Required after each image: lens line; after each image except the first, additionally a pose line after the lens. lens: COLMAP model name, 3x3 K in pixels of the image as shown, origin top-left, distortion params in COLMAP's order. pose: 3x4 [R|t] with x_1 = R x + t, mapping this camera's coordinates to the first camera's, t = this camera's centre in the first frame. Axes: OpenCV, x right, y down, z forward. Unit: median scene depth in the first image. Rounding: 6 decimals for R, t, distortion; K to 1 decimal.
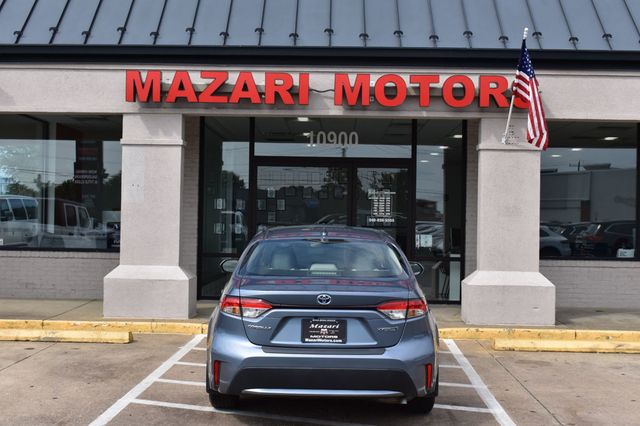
lens RADIAL K [[855.1, 0, 320.0], [0, 855.1, 213.0], [0, 0, 1]] dist [-0.043069, -0.018096]
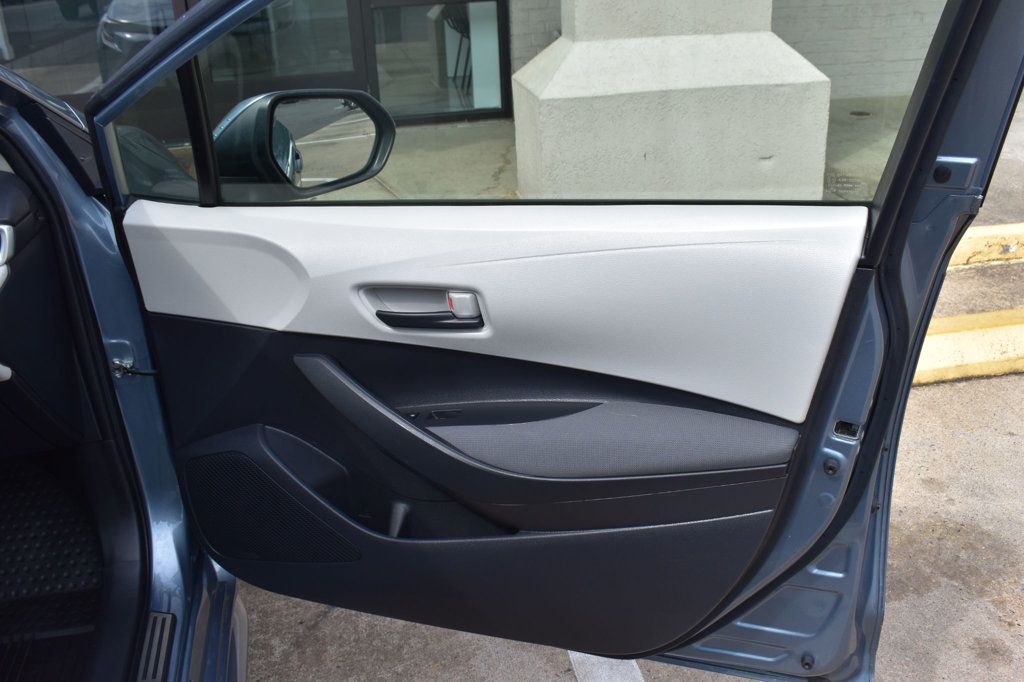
lens RADIAL K [[961.4, 0, 512.0], [0, 961.4, 341.0], [0, 0, 1]] dist [-0.089029, -0.006390]
pose [[0.978032, -0.136640, 0.157424, 0.102109], [0.061094, 0.909932, 0.410234, 0.026736], [-0.199300, -0.391604, 0.898291, 0.676241]]
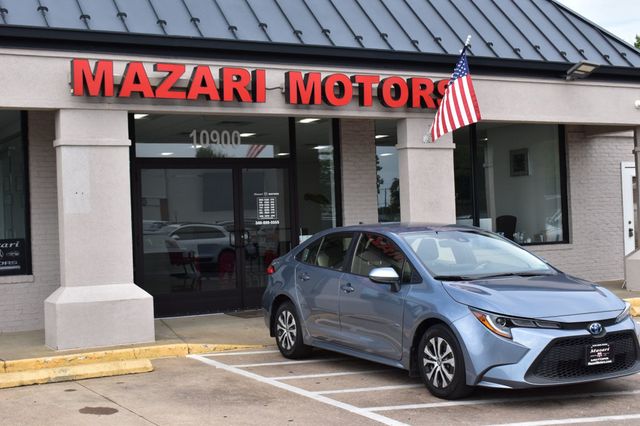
lens RADIAL K [[990.0, 0, 304.8], [0, 990.0, 213.7], [0, 0, 1]] dist [0.097819, -0.111707]
pose [[0.862973, -0.042223, 0.503482, -0.525874], [0.044543, 0.998980, 0.007429, -0.009310], [-0.503282, 0.016016, 0.863974, 0.023519]]
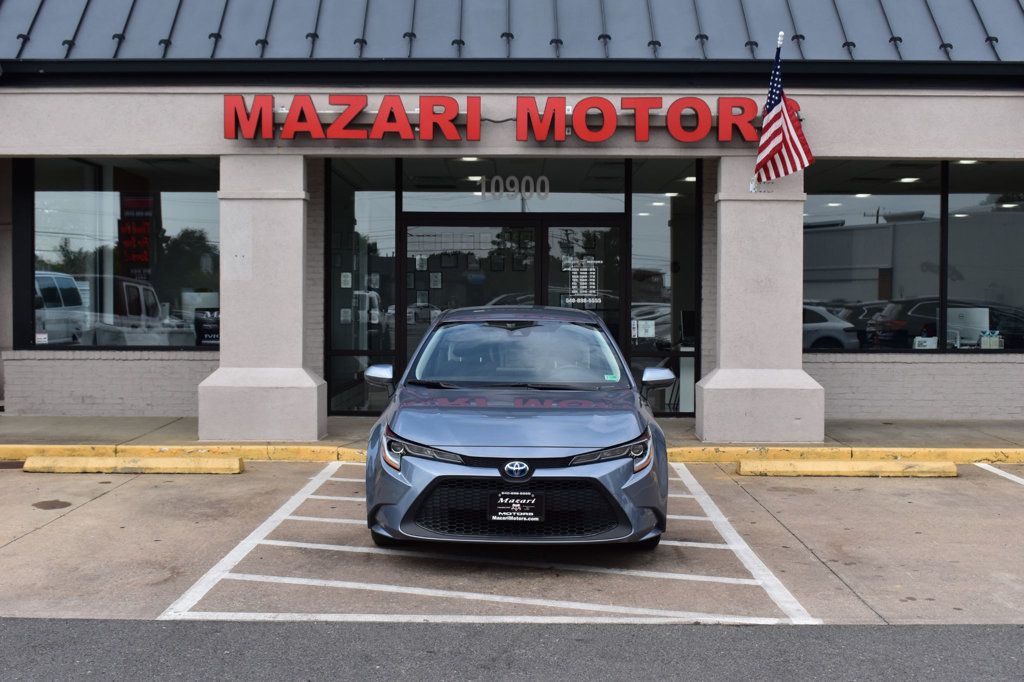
lens RADIAL K [[1307.3, 0, 512.0], [0, 1307.3, 341.0], [0, 0, 1]] dist [-0.049198, -0.028633]
pose [[0.999729, -0.013344, 0.019067, -0.009822], [0.012617, 0.999207, 0.037772, 0.000298], [-0.019556, -0.037521, 0.999104, -0.098874]]
